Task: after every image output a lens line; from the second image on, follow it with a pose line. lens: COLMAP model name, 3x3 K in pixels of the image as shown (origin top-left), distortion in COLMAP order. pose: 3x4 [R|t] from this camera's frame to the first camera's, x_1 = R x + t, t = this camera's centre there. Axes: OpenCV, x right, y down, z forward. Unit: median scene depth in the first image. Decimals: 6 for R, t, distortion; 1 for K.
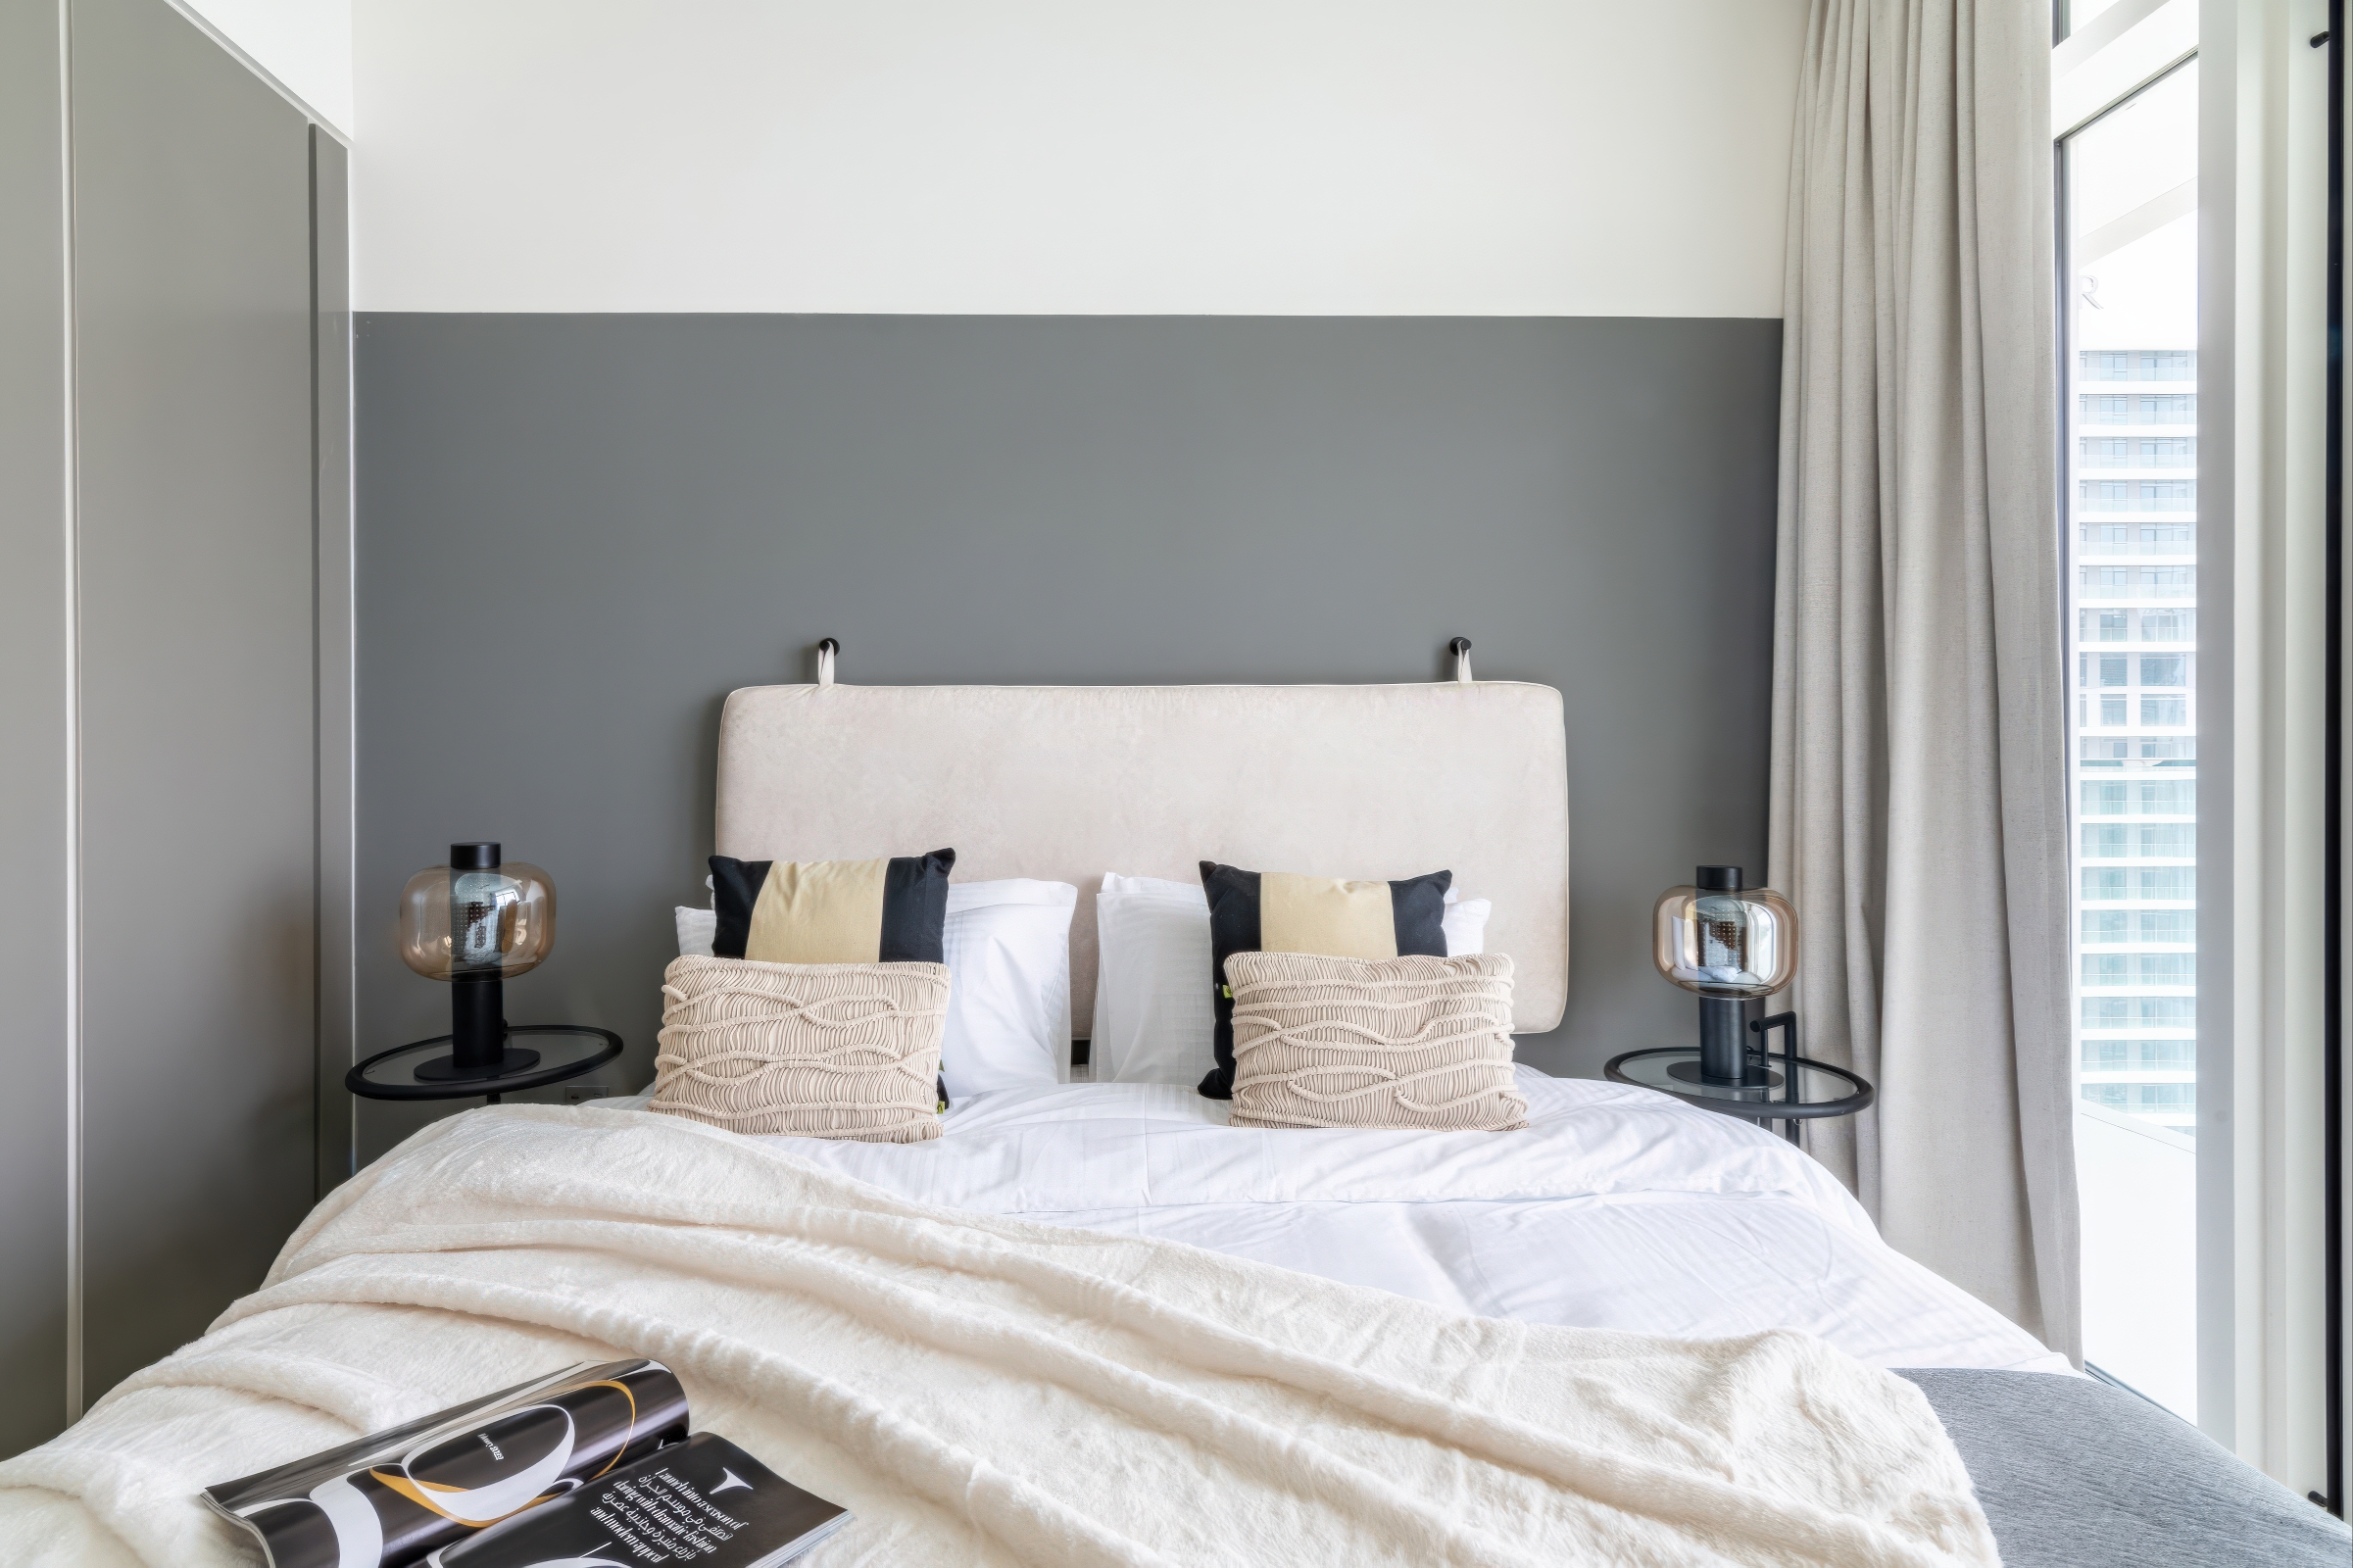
lens RADIAL K [[1139.3, 0, 1176.6], [0, 1139.3, 808.7], [0, 0, 1]] dist [-0.041310, 0.009085]
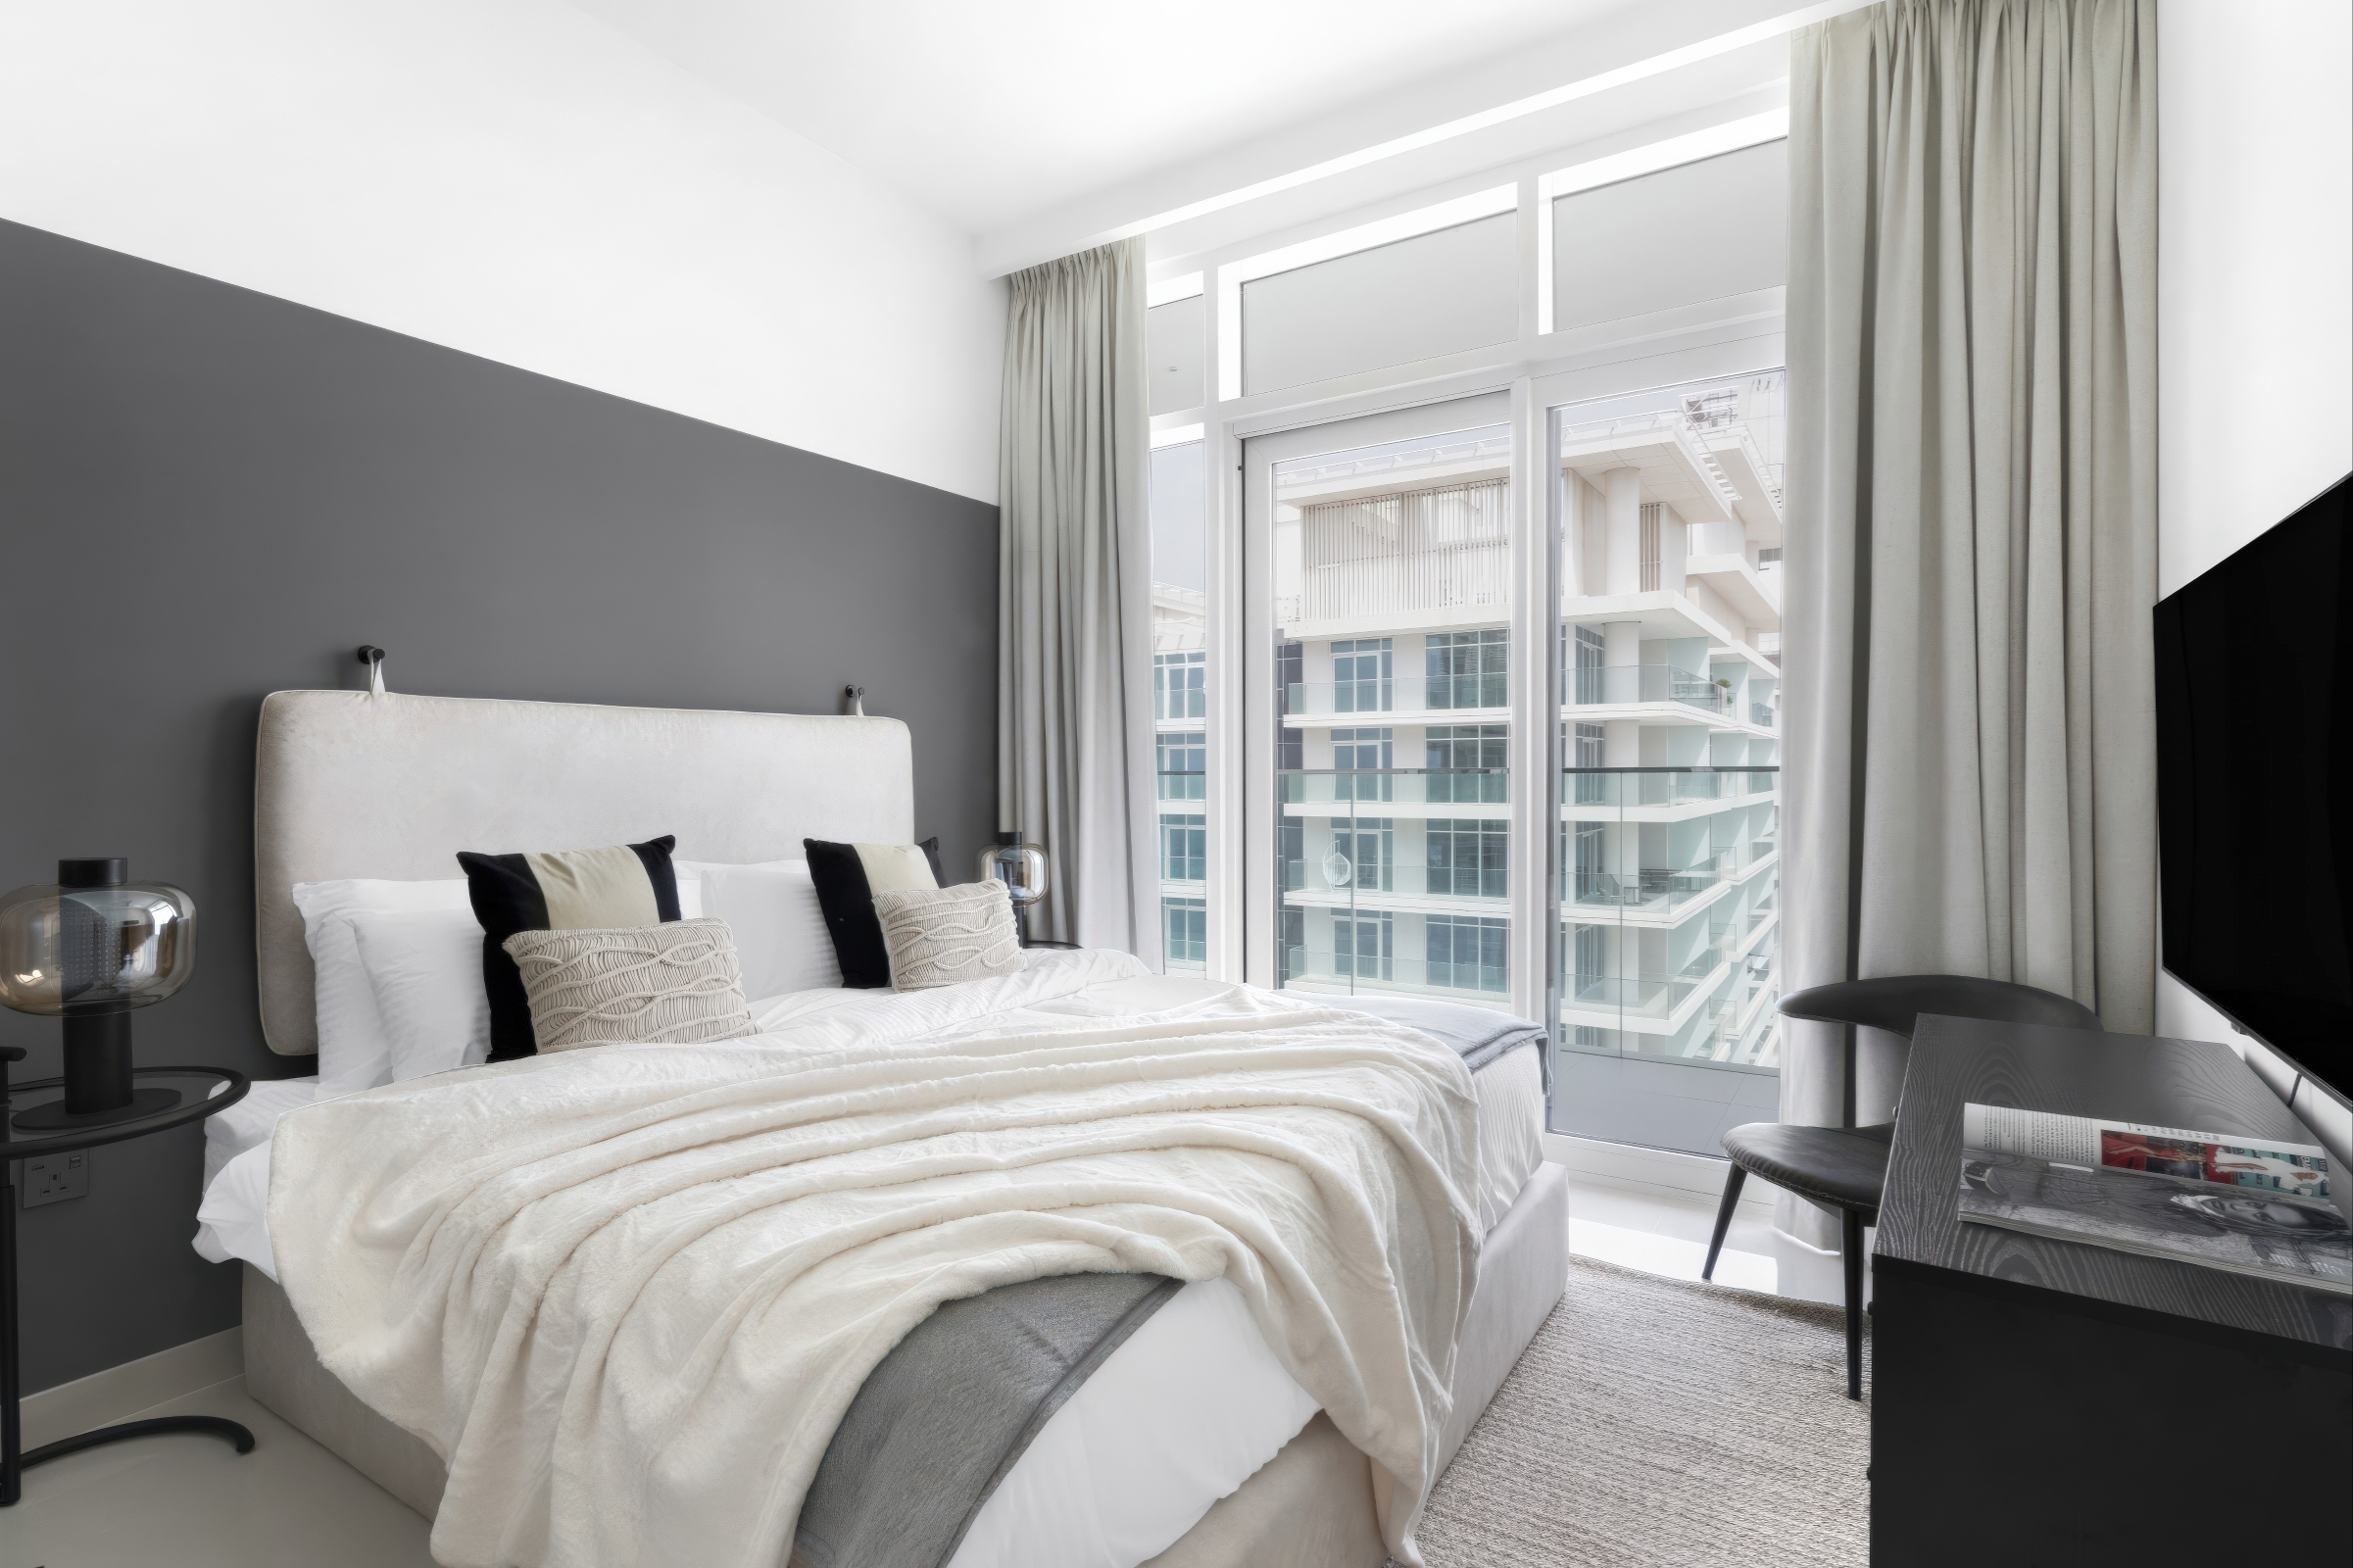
lens RADIAL K [[1142.8, 0, 1176.5], [0, 1142.8, 784.0], [0, 0, 1]] dist [0.002619, 0.000729]
pose [[0.570671, -0.003462, 0.821172, -0.889844], [0.005749, 0.999983, 0.000220, -0.024646], [-0.821159, 0.004595, 0.570681, -0.245208]]
